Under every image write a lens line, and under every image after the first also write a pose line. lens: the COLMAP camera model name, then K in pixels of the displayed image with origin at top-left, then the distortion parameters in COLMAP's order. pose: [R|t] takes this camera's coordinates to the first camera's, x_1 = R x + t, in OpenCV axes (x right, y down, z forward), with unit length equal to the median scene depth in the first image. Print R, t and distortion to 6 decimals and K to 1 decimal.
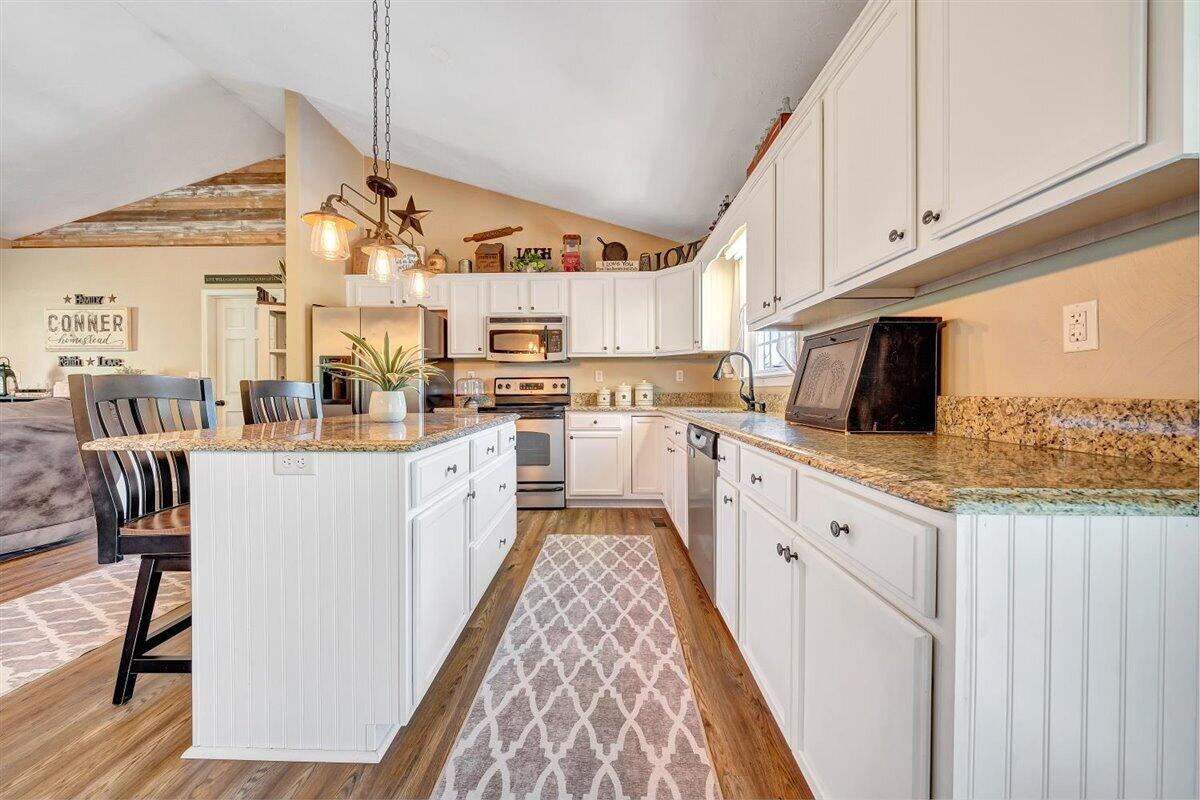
lens RADIAL K [[407.0, 0, 610.8], [0, 407.0, 395.3], [0, 0, 1]] dist [-0.002272, 0.000118]
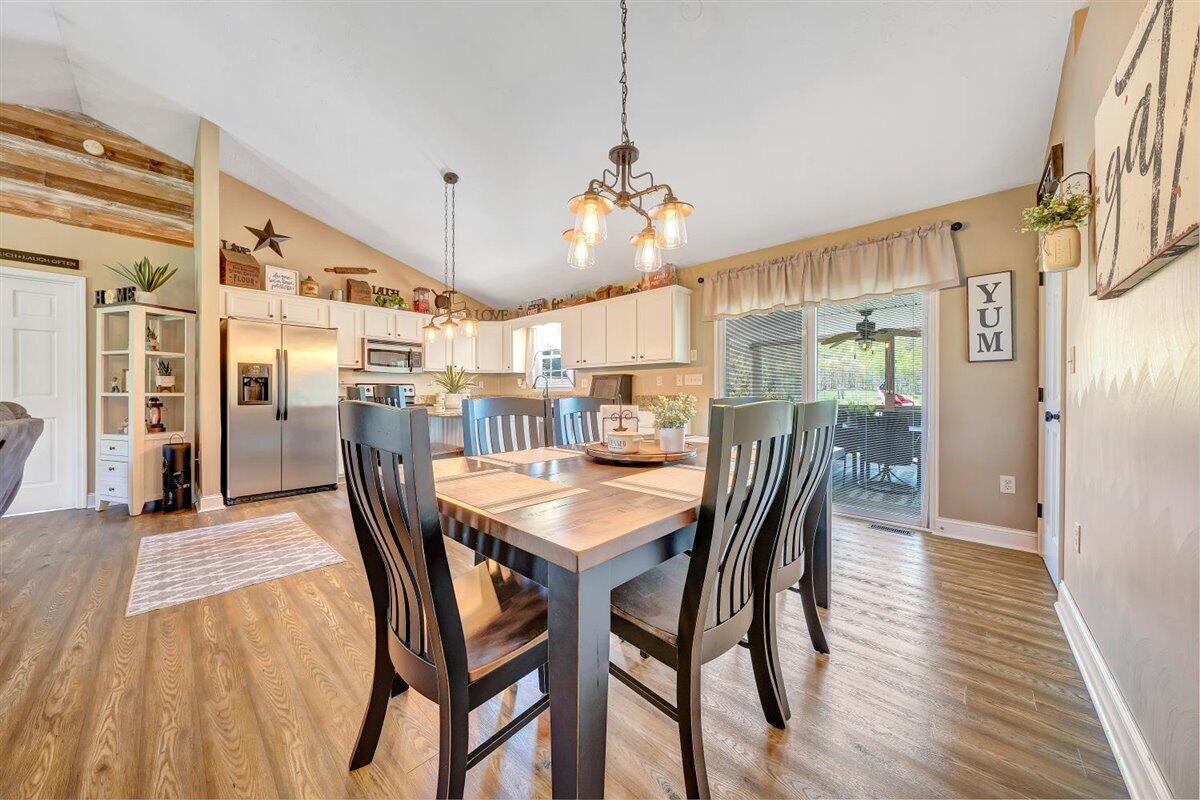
lens RADIAL K [[407.0, 0, 594.2], [0, 407.0, 394.4], [0, 0, 1]] dist [-0.002272, 0.000118]
pose [[0.662935, 0.000047, 0.748677, -0.741696], [0.007000, 0.999956, -0.006262, 0.005357], [-0.748645, 0.009392, 0.662905, -0.411614]]
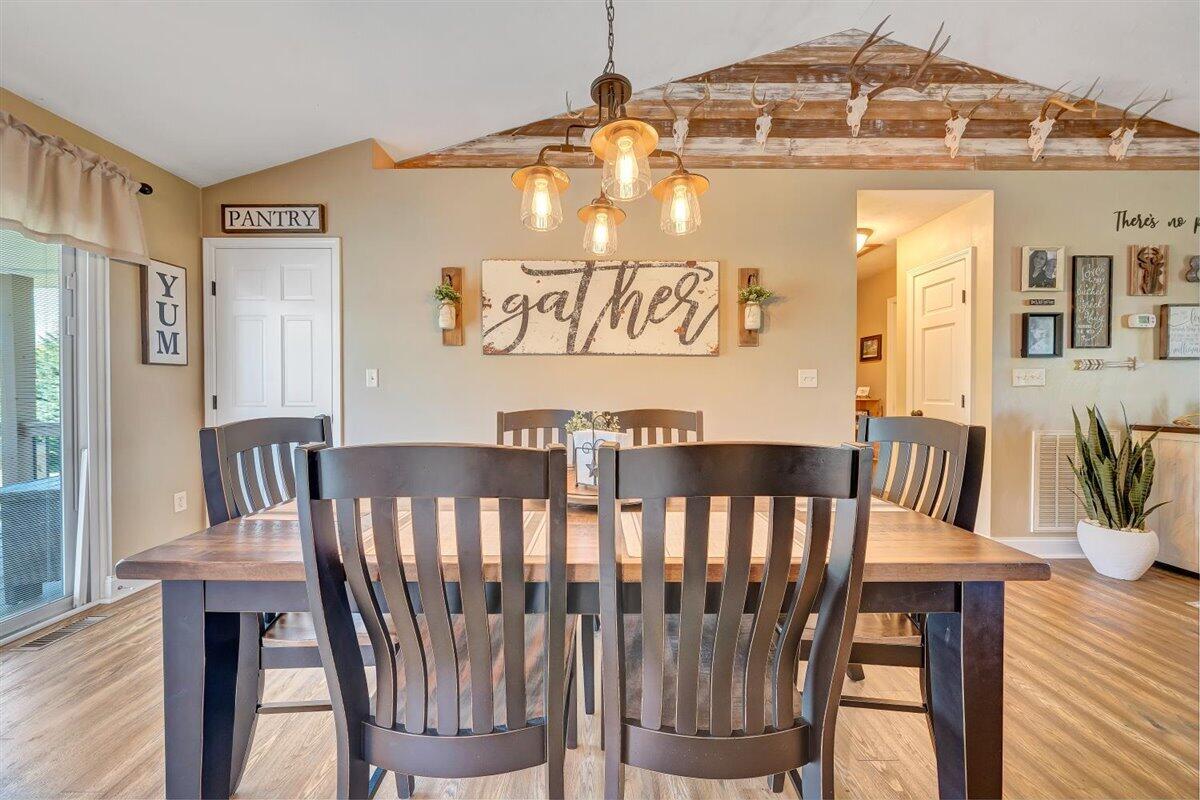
lens RADIAL K [[407.0, 0, 596.2], [0, 407.0, 396.8], [0, 0, 1]] dist [-0.002272, 0.000118]
pose [[-0.999439, 0.003117, -0.033346, -0.370938], [0.002260, 0.999667, 0.025724, -0.018847], [0.033415, 0.025634, -0.999113, 0.182875]]
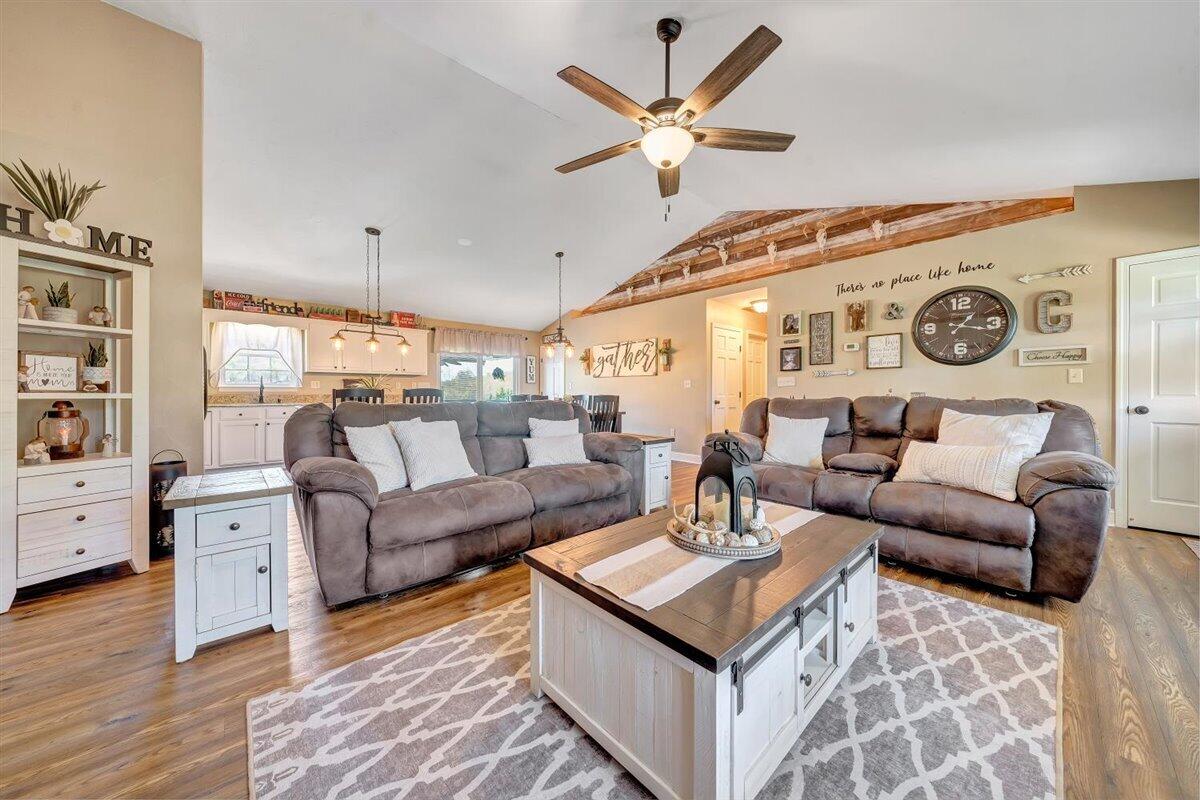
lens RADIAL K [[407.0, 0, 597.4], [0, 407.0, 398.9], [0, 0, 1]] dist [-0.002272, 0.000118]
pose [[-0.689775, -0.009140, 0.723967, -1.666258], [0.008642, 0.999745, 0.020856, -0.009949], [-0.723973, 0.020643, -0.689520, 0.861432]]
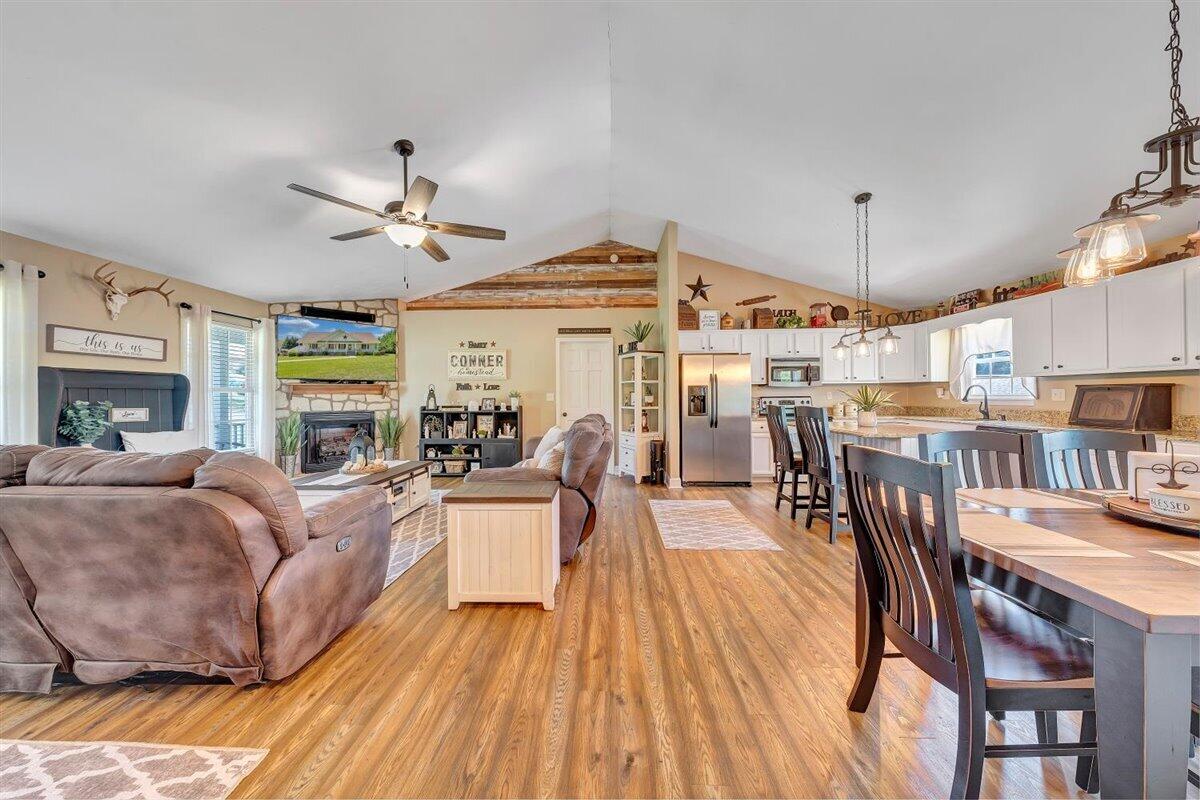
lens RADIAL K [[407.0, 0, 591.5], [0, 407.0, 394.0], [0, 0, 1]] dist [-0.002272, 0.000118]
pose [[0.999972, -0.004671, -0.005861, -0.888151], [0.004588, 0.999889, -0.014140, -0.034852], [0.005926, 0.014113, 0.999883, -0.491650]]
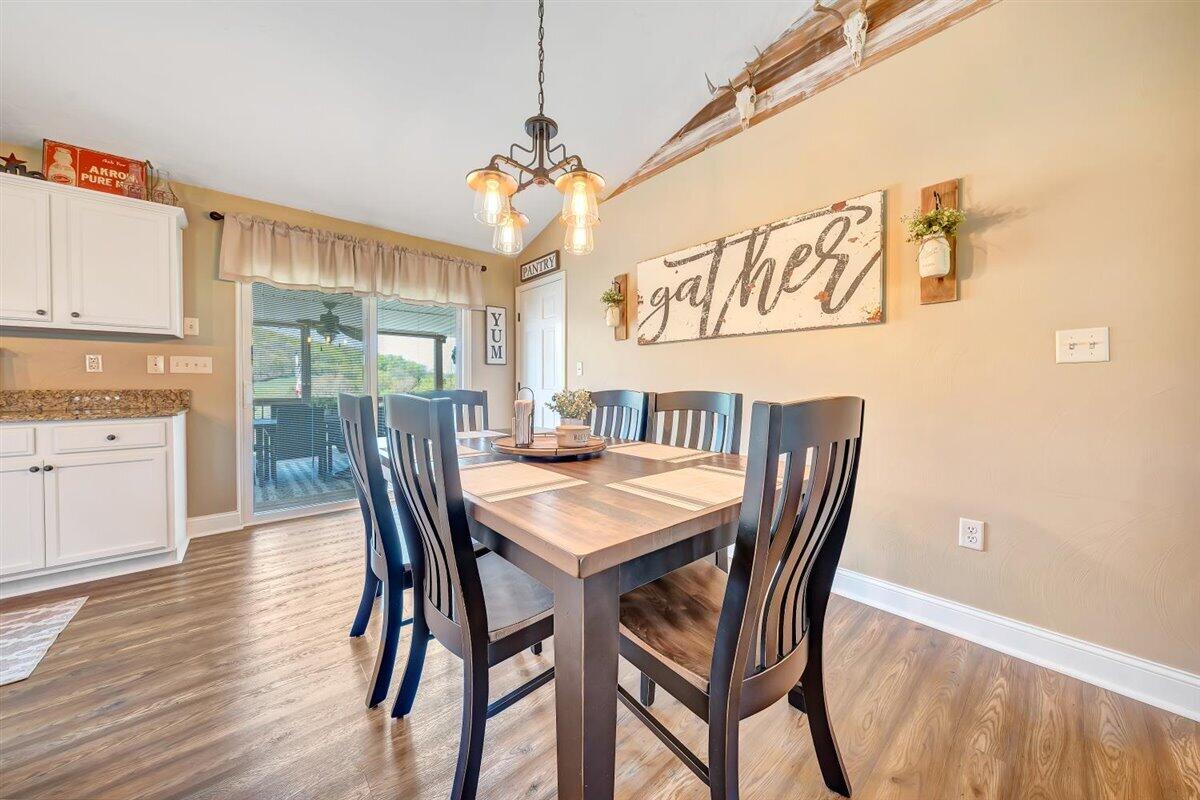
lens RADIAL K [[407.0, 0, 594.4], [0, 407.0, 391.8], [0, 0, 1]] dist [-0.002272, 0.000118]
pose [[-0.675035, -0.010027, 0.737717, -0.726434], [0.010123, 0.999688, 0.022851, -0.001951], [-0.737716, 0.022893, -0.674723, 0.087762]]
